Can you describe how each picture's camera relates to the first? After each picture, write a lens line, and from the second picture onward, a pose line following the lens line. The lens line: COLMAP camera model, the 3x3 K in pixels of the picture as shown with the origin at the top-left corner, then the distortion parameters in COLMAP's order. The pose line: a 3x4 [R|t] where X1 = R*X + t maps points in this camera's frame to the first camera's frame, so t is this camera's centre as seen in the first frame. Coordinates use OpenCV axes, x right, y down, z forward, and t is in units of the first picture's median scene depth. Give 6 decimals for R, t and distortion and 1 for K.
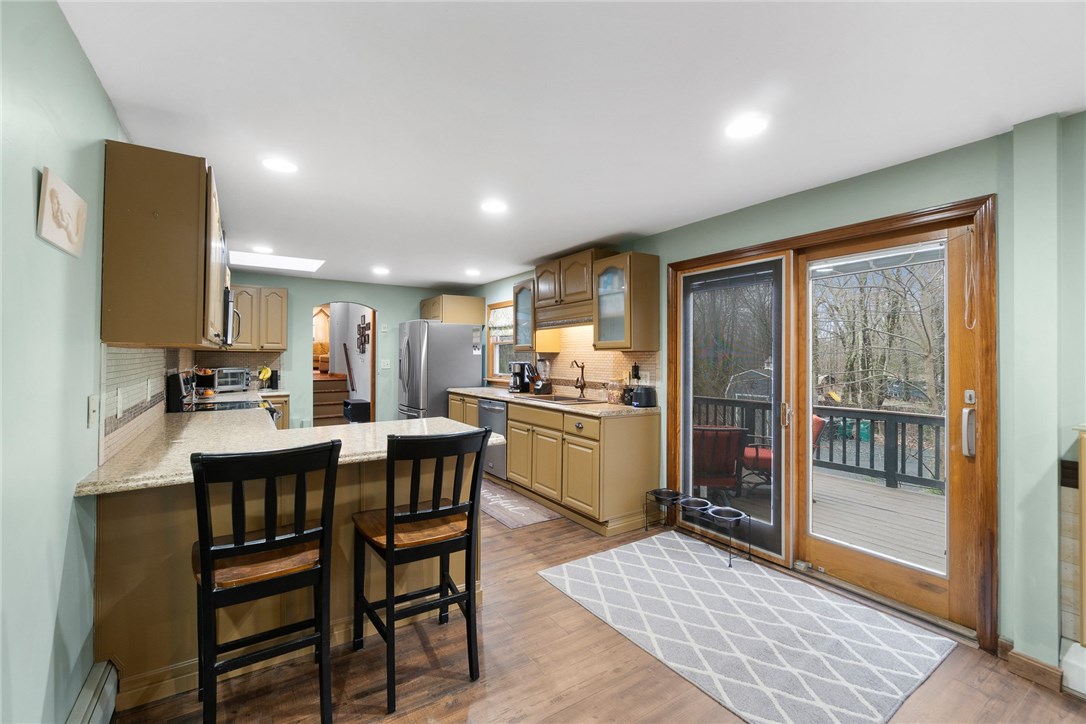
lens RADIAL K [[471.3, 0, 544.9], [0, 471.3, 355.2], [0, 0, 1]] dist [-0.006822, 0.000395]
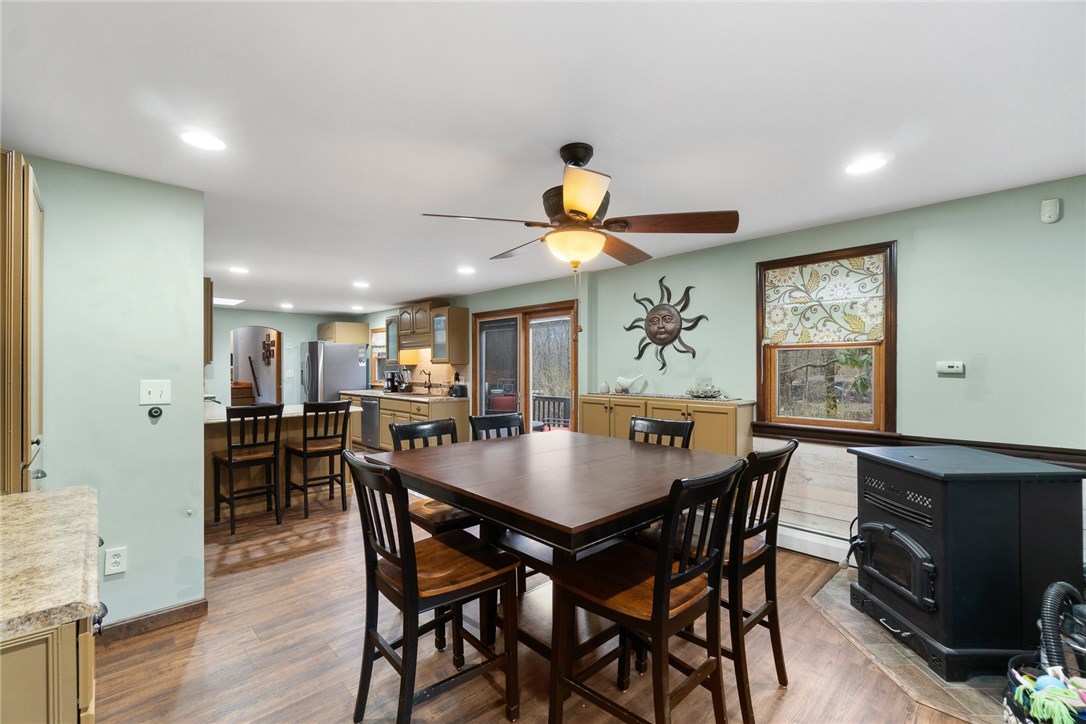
lens RADIAL K [[471.3, 0, 542.4], [0, 471.3, 368.7], [0, 0, 1]] dist [-0.006822, 0.000395]
pose [[0.982398, -0.006392, 0.186690, 0.158284], [0.004422, 0.999930, 0.010968, -0.008555], [-0.186747, -0.009949, 0.982358, -0.608251]]
